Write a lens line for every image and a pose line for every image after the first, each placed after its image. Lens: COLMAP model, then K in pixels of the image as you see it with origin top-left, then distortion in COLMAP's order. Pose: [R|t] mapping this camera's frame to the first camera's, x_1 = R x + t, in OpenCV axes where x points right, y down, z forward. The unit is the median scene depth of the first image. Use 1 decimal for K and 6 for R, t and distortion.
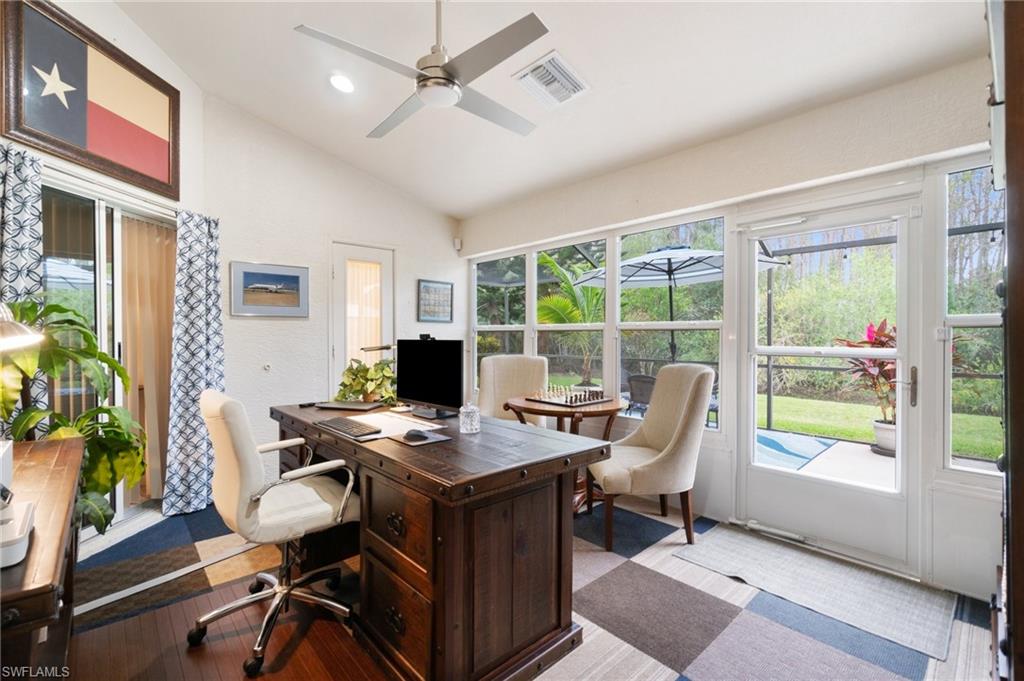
lens RADIAL K [[441.9, 0, 511.4], [0, 441.9, 337.0], [0, 0, 1]] dist [-0.008257, 0.003166]
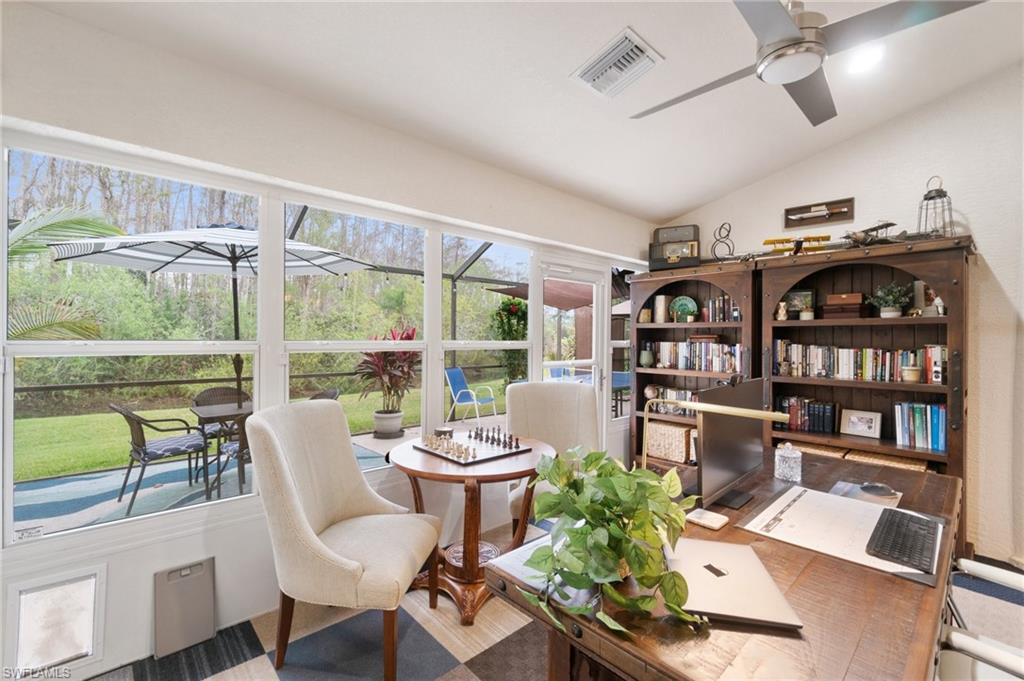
lens RADIAL K [[441.9, 0, 512.2], [0, 441.9, 339.0], [0, 0, 1]] dist [-0.008257, 0.003166]
pose [[-0.017478, -0.003053, 0.999843, -0.390716], [0.005312, 0.999981, 0.003147, -0.017050], [-0.999833, 0.005366, -0.017462, 0.597619]]
